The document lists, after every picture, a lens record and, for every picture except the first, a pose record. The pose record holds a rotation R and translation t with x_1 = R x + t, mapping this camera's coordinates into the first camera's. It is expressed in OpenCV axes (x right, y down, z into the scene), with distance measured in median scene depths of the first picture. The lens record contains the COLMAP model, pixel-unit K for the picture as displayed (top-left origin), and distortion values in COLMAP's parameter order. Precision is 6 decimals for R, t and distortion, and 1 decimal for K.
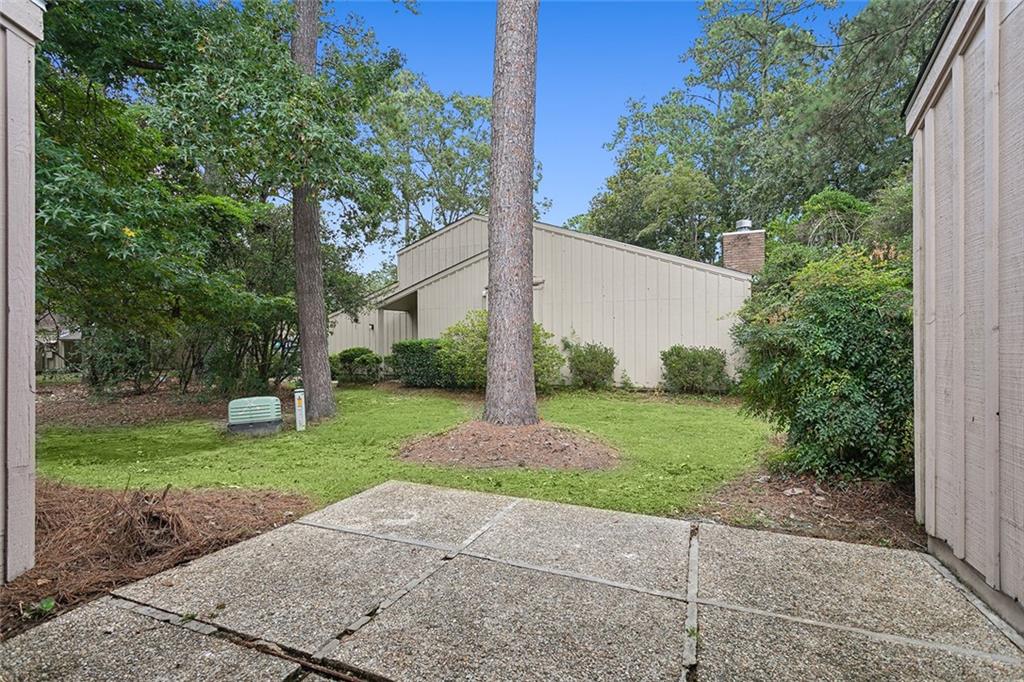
lens RADIAL K [[486.5, 0, 512.0], [0, 486.5, 341.0], [0, 0, 1]] dist [0.001923, 0.000232]
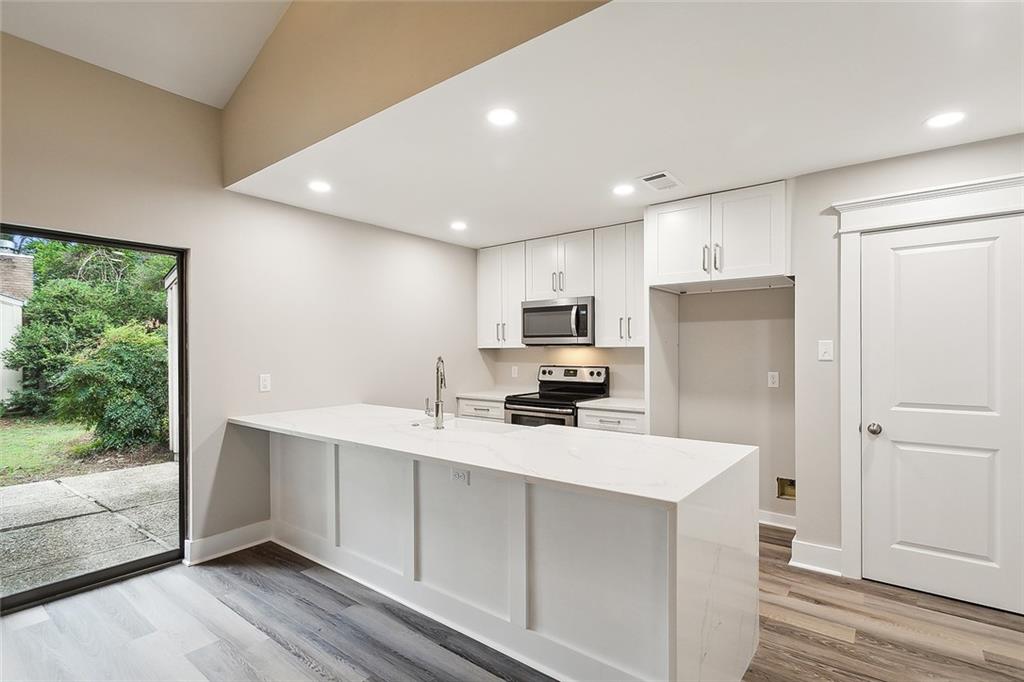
lens RADIAL K [[491.8, 0, 509.0], [0, 491.8, 353.4], [0, 0, 1]] dist [-0.000045, 0.000173]
pose [[0.268060, -0.005616, 0.963386, -0.716909], [-0.000717, 0.999982, 0.006029, -0.084385], [-0.963402, -0.002306, 0.268051, -0.854807]]
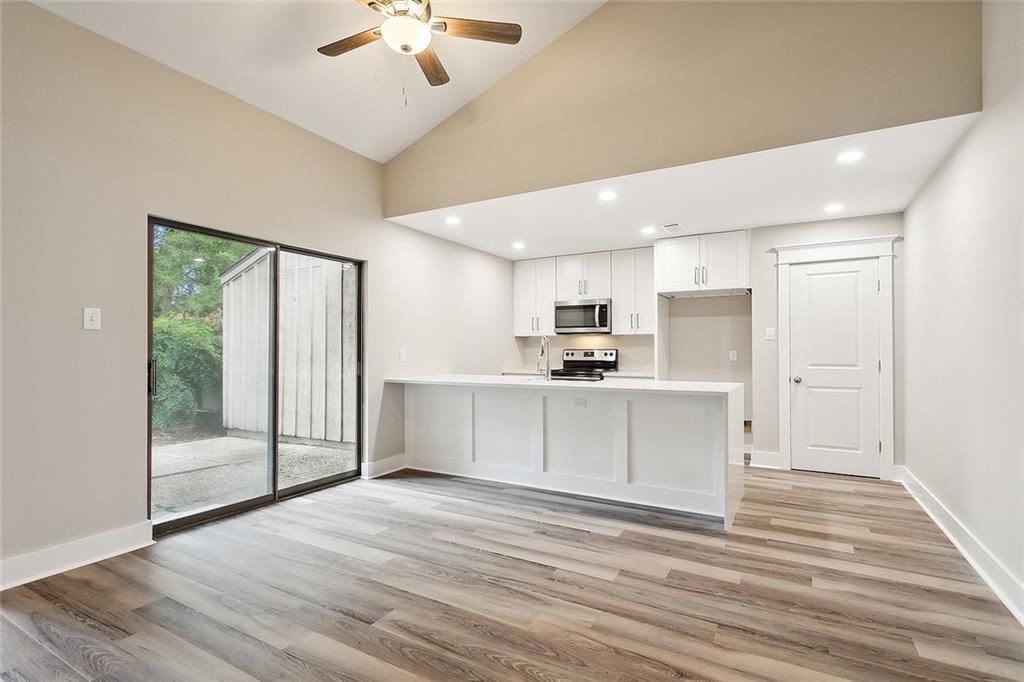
lens RADIAL K [[493.2, 0, 509.4], [0, 493.2, 347.4], [0, 0, 1]] dist [0.000456, 0.000080]
pose [[0.125610, 0.008405, 0.992044, -1.162953], [-0.004301, 0.999959, -0.007928, -0.040366], [-0.992070, -0.003271, 0.125641, -0.633265]]
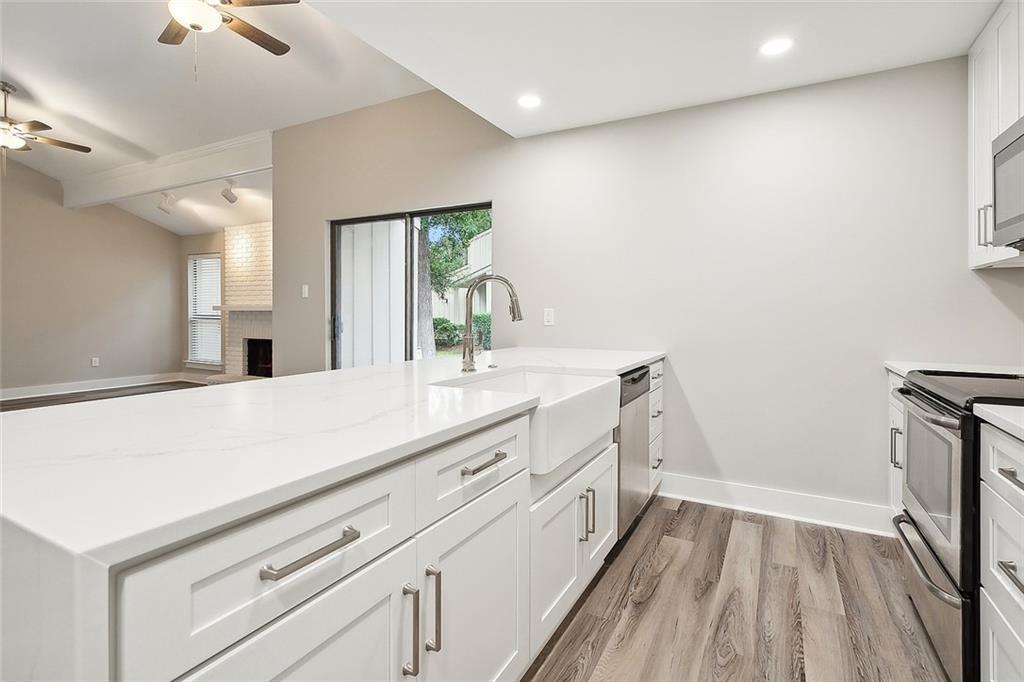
lens RADIAL K [[493.2, 0, 509.4], [0, 493.2, 347.4], [0, 0, 1]] dist [0.000456, 0.000080]
pose [[0.994491, 0.010528, -0.104291, -0.000612], [-0.002415, 0.996981, 0.077609, -0.042727], [0.104793, -0.076930, 0.991514, -1.095378]]
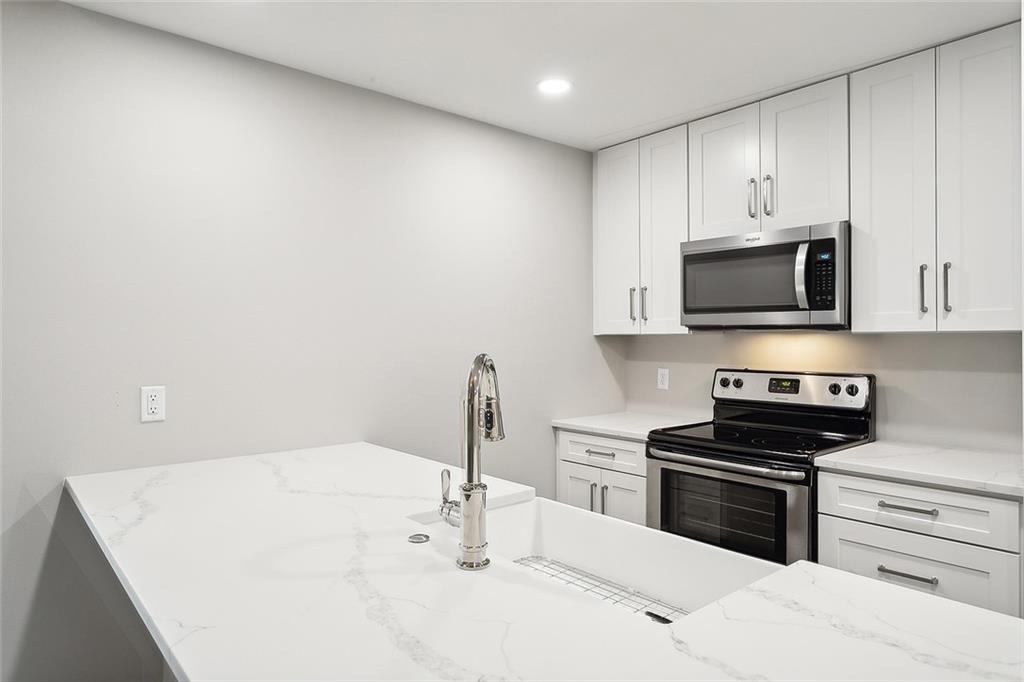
lens RADIAL K [[624.0, 0, 512.0], [0, 624.0, 341.0], [0, 0, 1]] dist [0.002122, 0.000358]
pose [[0.454469, -0.000492, 0.890762, -0.349974], [-0.004163, 0.999988, 0.002676, -0.083534], [-0.890753, -0.004924, 0.454462, -0.733515]]
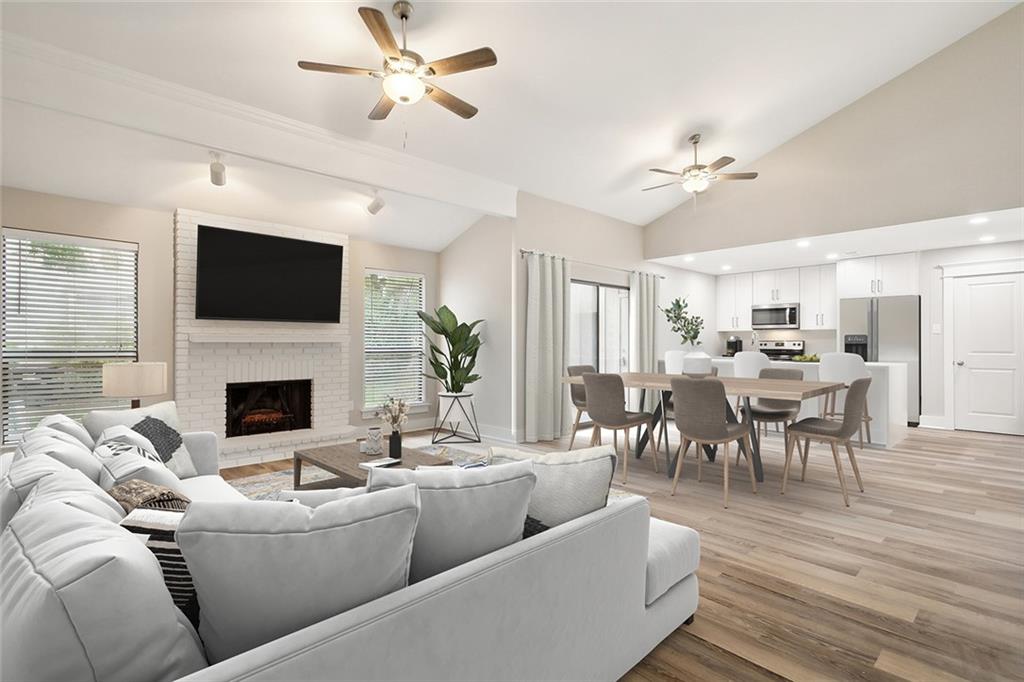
lens RADIAL K [[486.5, 0, 512.0], [0, 486.5, 341.0], [0, 0, 1]] dist [0.001923, 0.000232]
pose [[0.410021, 0.005139, 0.912062, -1.908175], [-0.004338, 0.999984, -0.003684, -0.034833], [-0.912066, -0.002446, 0.410036, -0.499924]]
